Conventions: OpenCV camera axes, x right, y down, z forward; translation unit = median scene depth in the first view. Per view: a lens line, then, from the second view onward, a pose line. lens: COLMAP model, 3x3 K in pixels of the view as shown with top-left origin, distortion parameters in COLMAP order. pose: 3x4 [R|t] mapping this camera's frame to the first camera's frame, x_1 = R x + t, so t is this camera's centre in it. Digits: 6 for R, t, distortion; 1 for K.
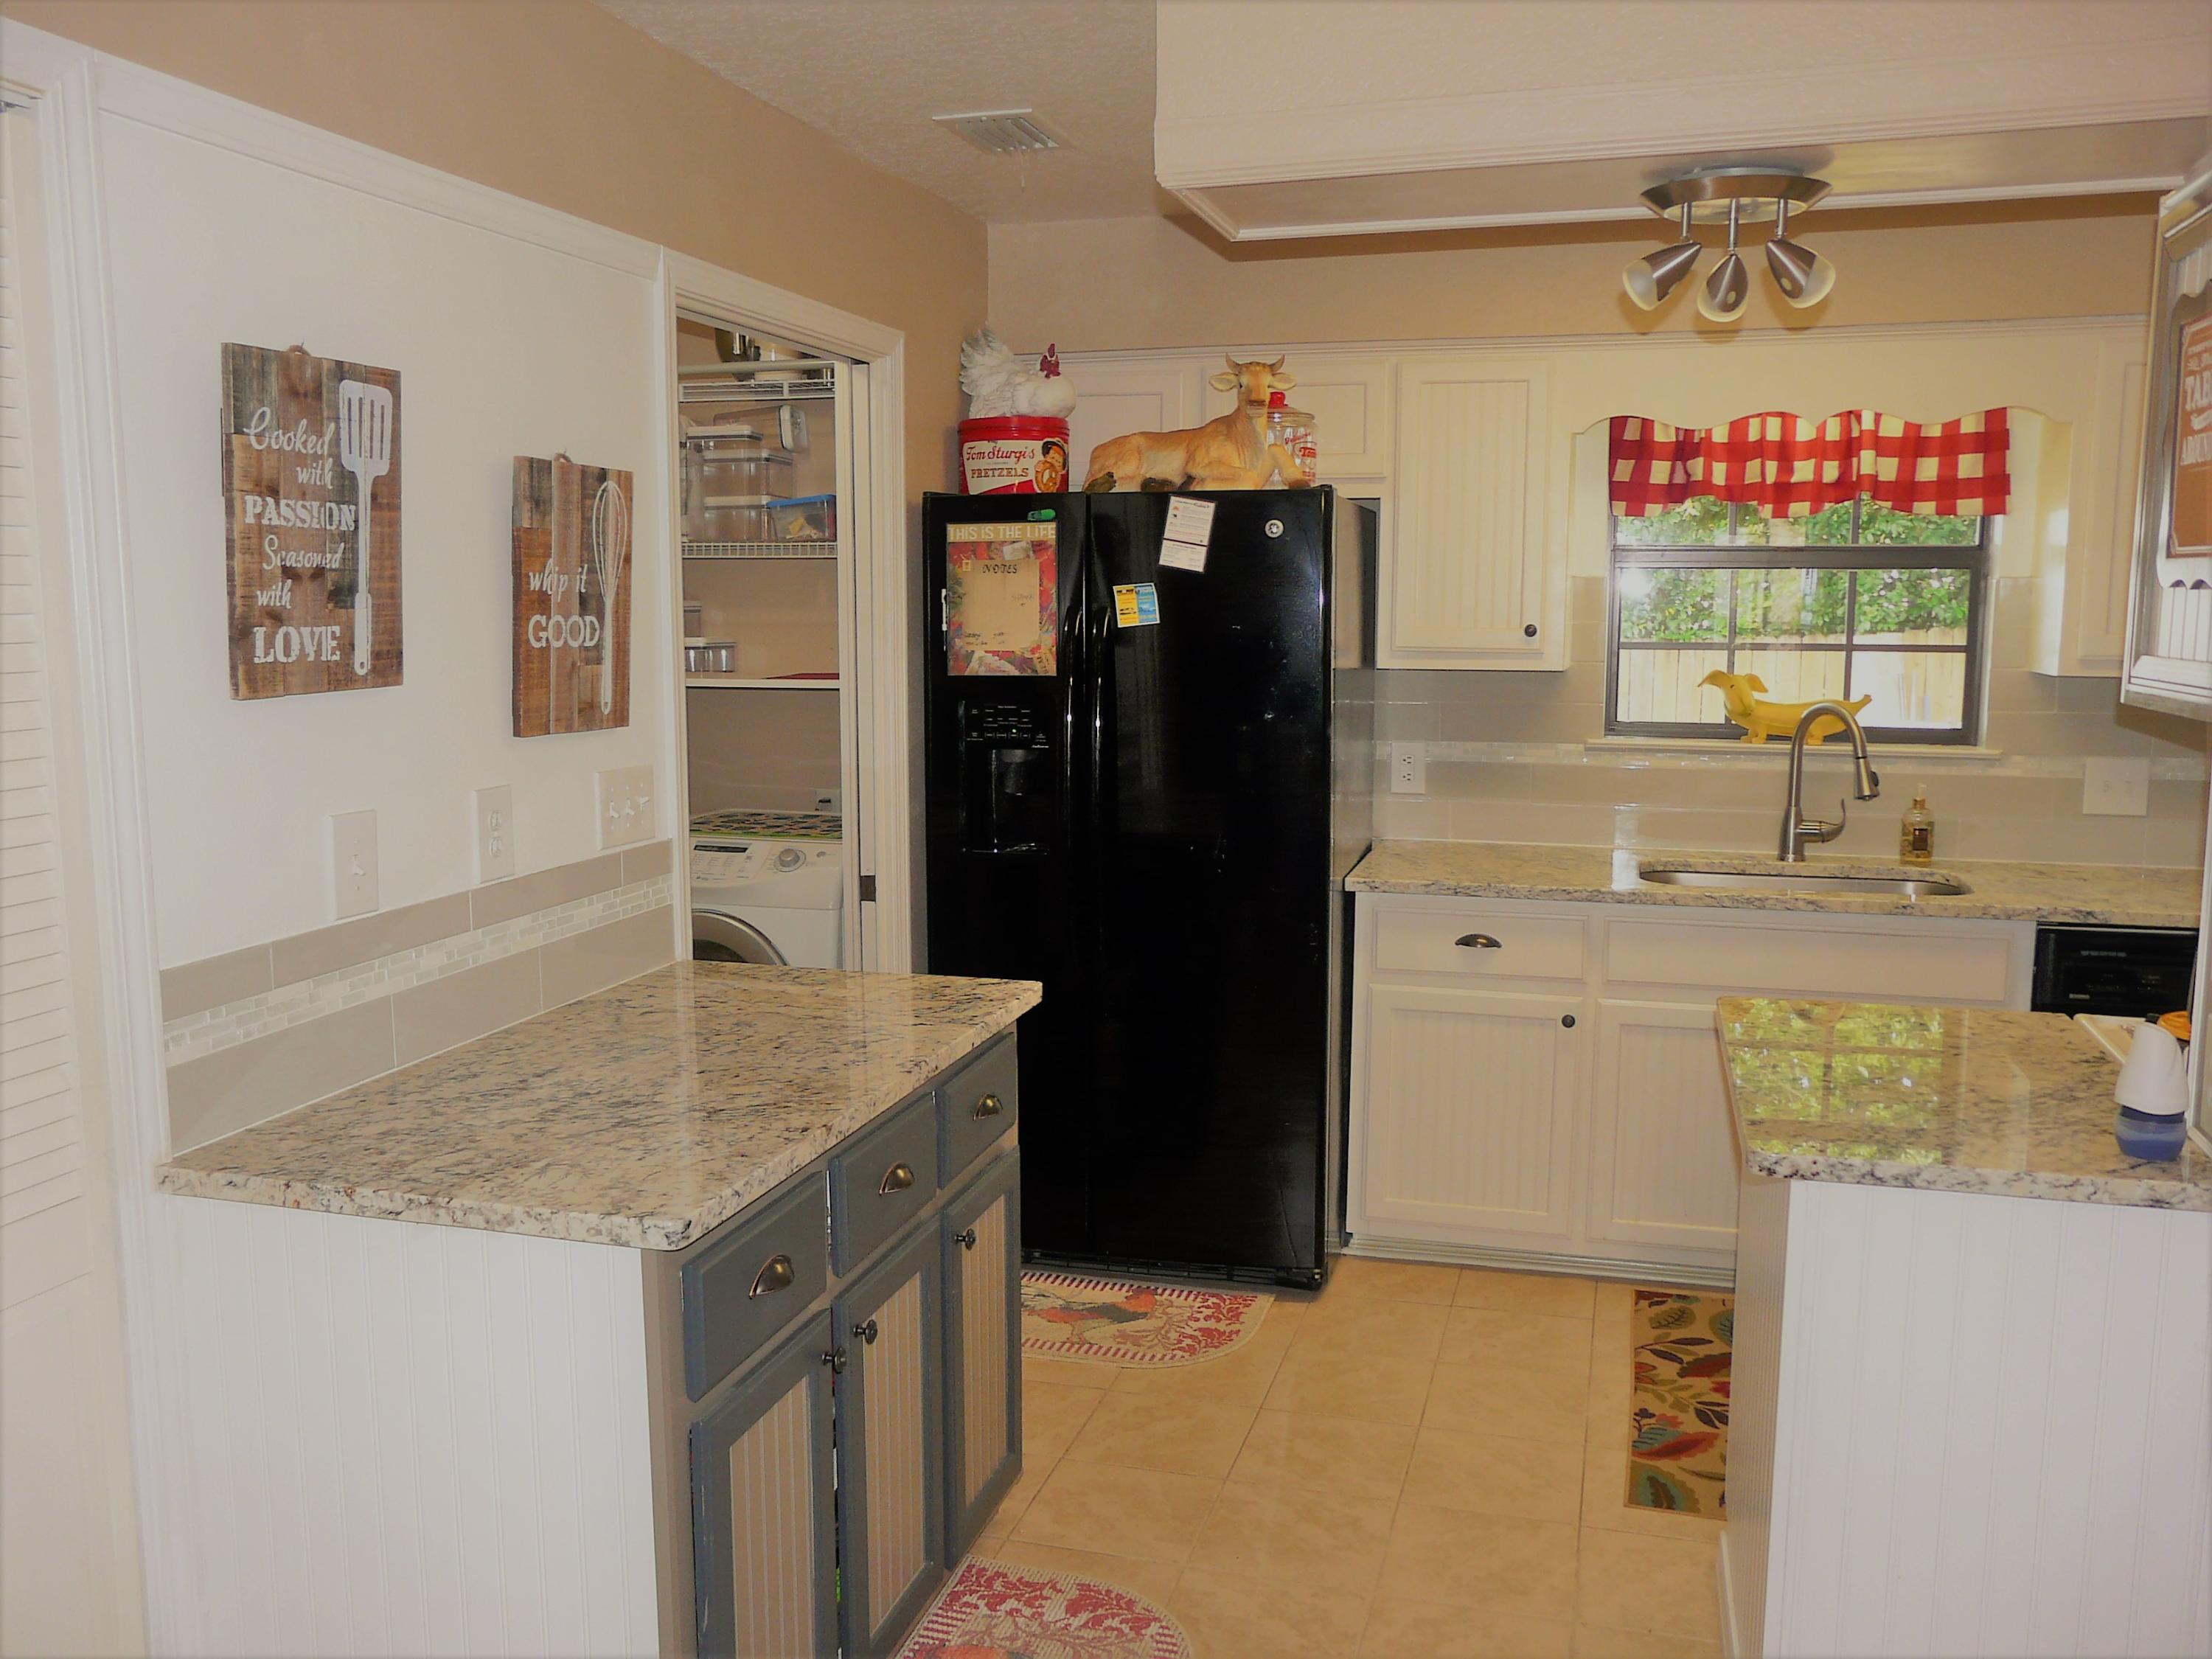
lens RADIAL K [[1835.7, 0, 1091.9], [0, 1835.7, 841.9], [0, 0, 1]] dist [-0.084165, 0.112156]
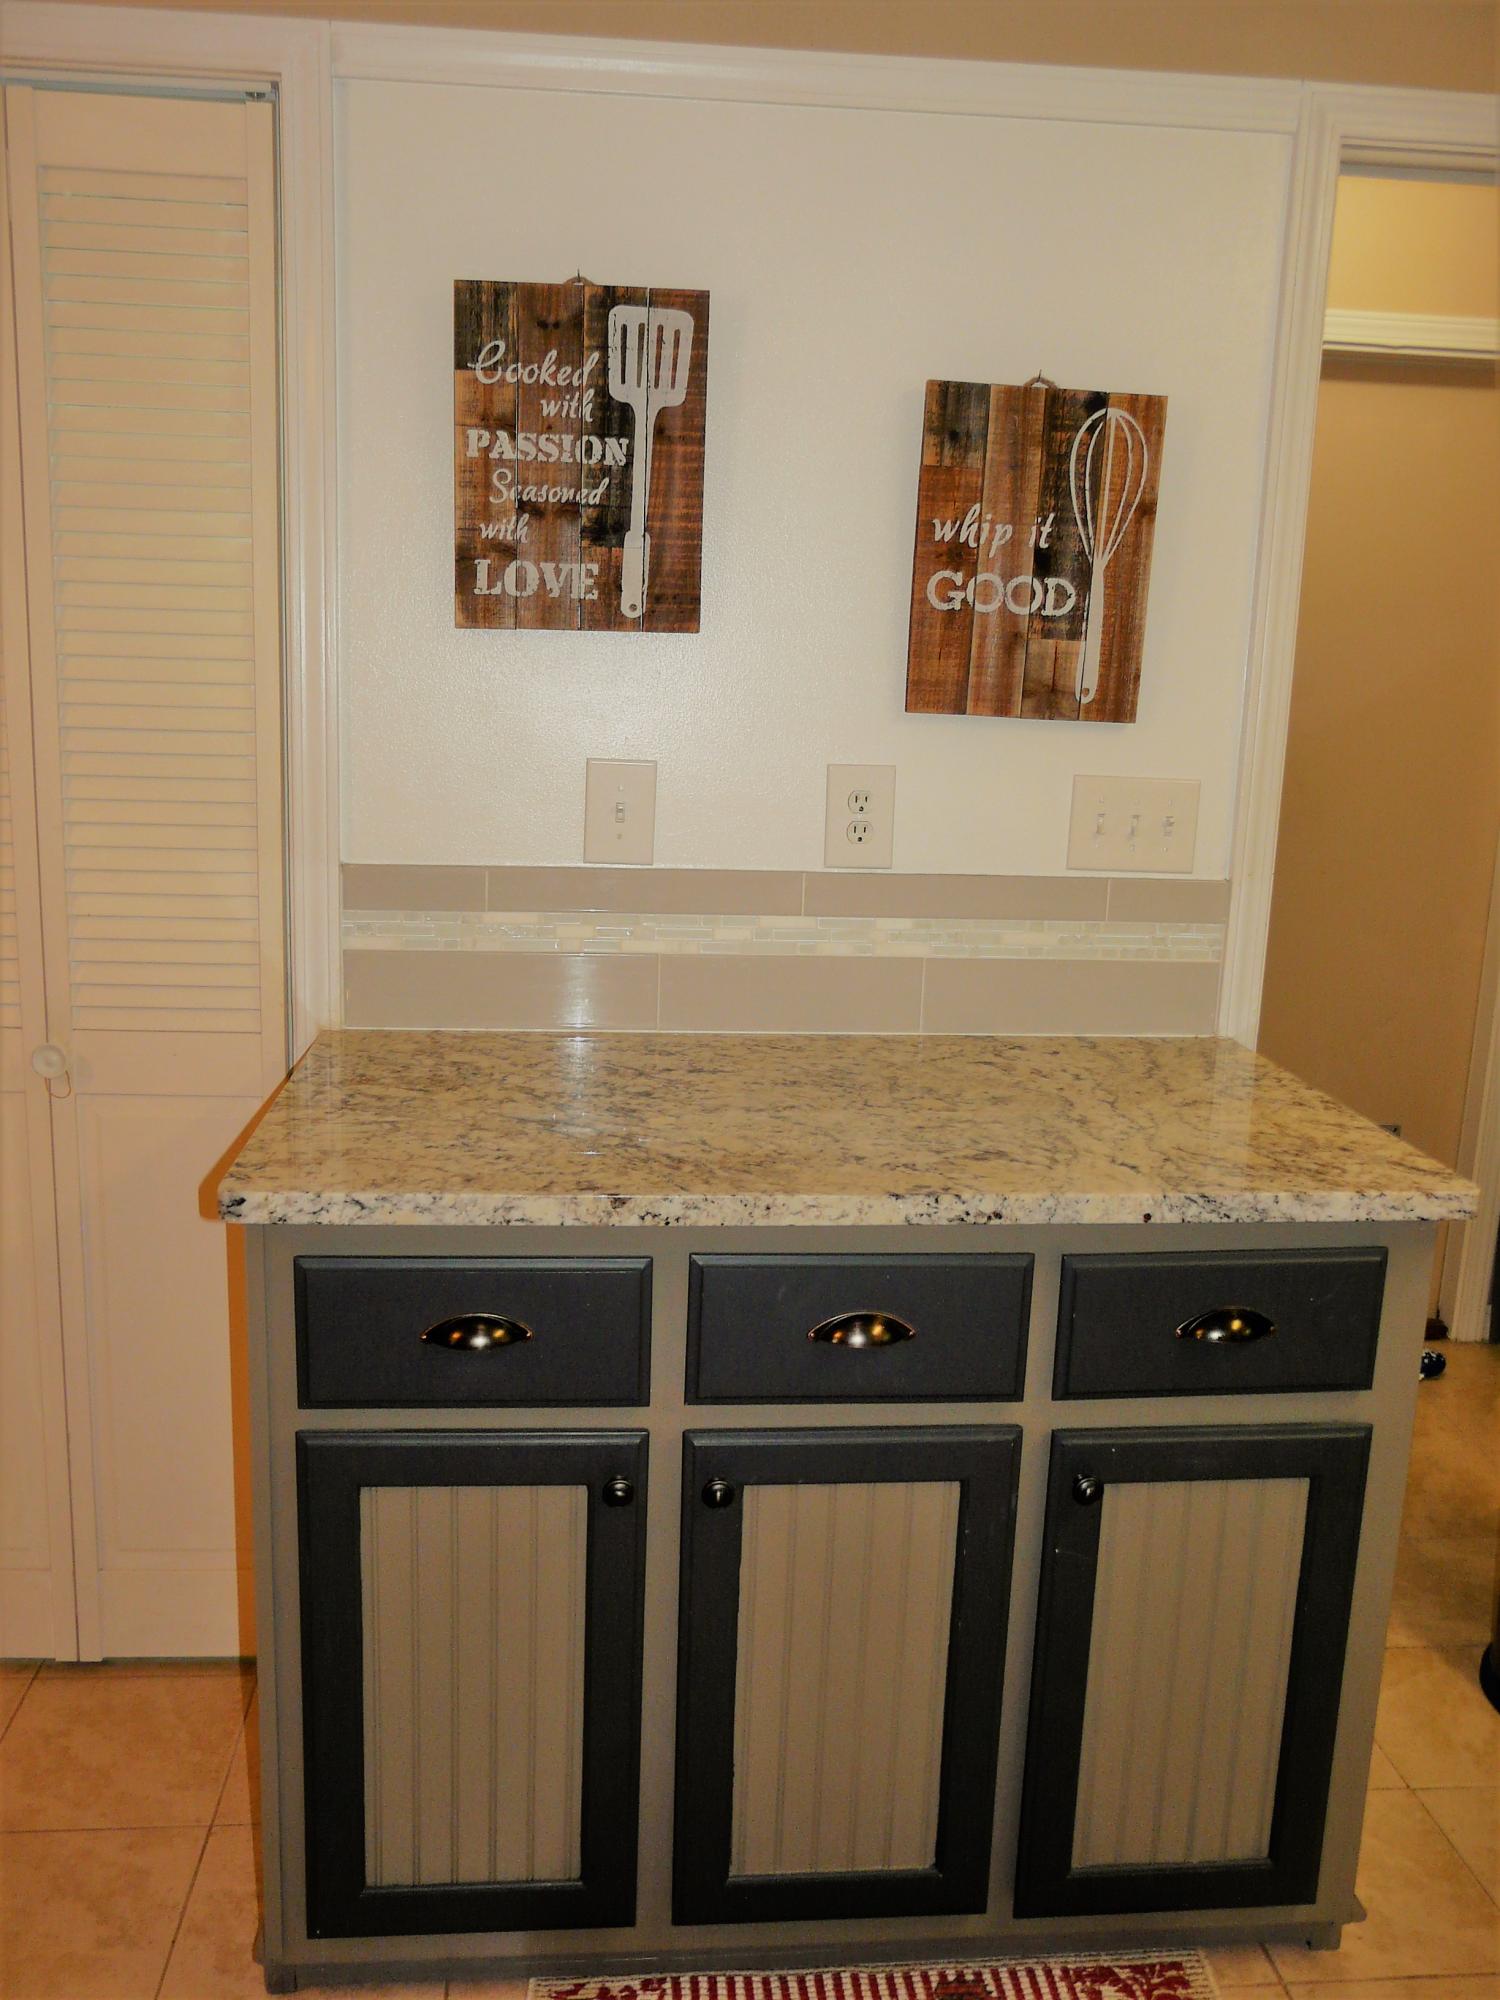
lens RADIAL K [[1659.8, 0, 751.5], [0, 1659.8, 988.3], [0, 0, 1]] dist [-0.084165, 0.112156]
pose [[0.367405, 0.197243, -0.908905, 0.464088], [-0.156884, 0.976393, 0.148472, -0.039497], [0.916734, 0.088043, 0.389676, 0.731351]]
